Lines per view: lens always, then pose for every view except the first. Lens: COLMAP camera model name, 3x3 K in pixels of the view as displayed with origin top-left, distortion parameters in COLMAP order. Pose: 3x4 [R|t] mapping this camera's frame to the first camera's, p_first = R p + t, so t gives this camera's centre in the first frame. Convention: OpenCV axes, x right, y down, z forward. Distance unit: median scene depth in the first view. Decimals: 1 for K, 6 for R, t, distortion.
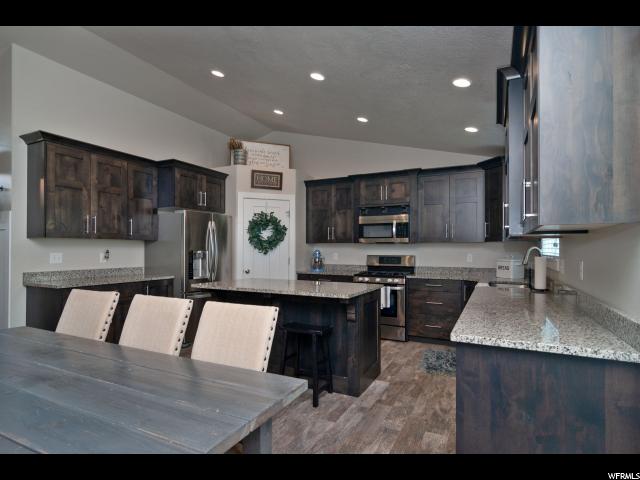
lens RADIAL K [[346.4, 0, 323.0], [0, 346.4, 243.4], [0, 0, 1]] dist [0.003129, 0.000791]
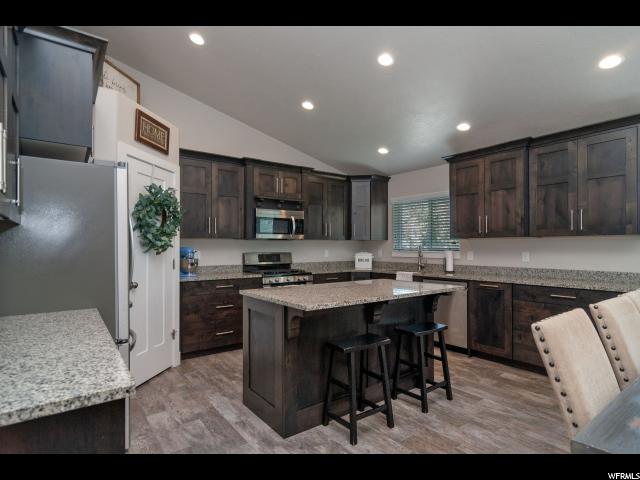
lens RADIAL K [[346.4, 0, 323.0], [0, 346.4, 243.4], [0, 0, 1]] dist [0.003129, 0.000791]
pose [[0.446544, 0.002428, 0.894758, -0.590772], [-0.013703, 0.999898, 0.004125, 0.003966], [-0.894657, -0.014103, 0.446532, 0.468143]]
